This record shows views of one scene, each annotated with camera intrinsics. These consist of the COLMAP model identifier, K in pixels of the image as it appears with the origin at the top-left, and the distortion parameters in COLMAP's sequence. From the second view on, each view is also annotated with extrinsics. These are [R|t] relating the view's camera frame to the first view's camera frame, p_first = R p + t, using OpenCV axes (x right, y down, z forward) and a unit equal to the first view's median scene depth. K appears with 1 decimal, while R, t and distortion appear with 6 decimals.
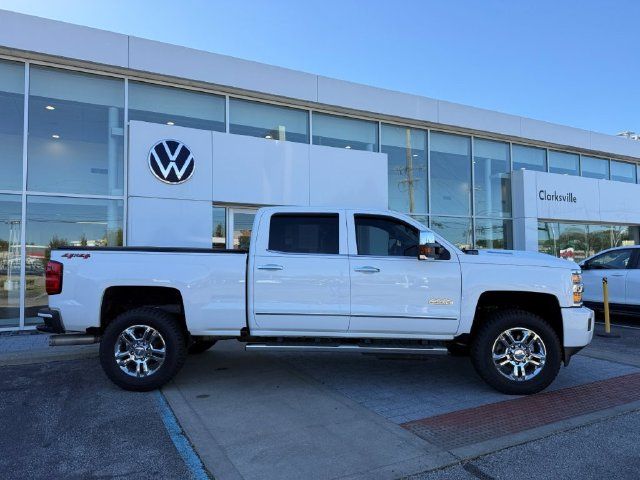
lens RADIAL K [[451.3, 0, 317.1], [0, 451.3, 233.9], [0, 0, 1]] dist [0.046677, -0.055025]
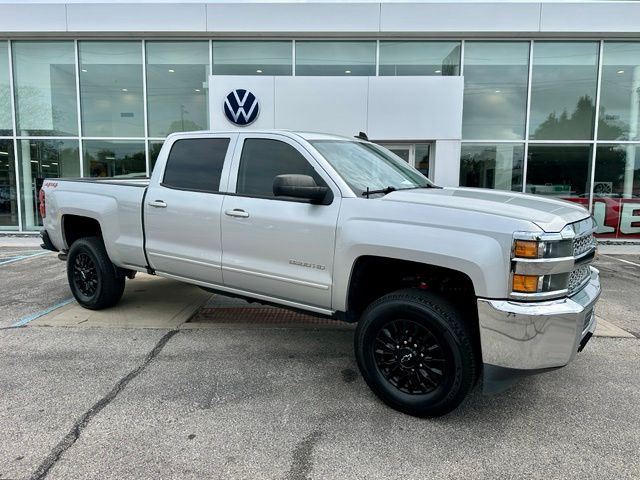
lens RADIAL K [[451.3, 0, 325.3], [0, 451.3, 239.6], [0, 0, 1]] dist [0.046677, -0.055025]
pose [[0.870322, 0.066301, -0.487999, 0.490303], [0.013330, 0.987362, 0.157920, 0.001395], [0.492302, -0.143947, 0.858439, 0.021506]]
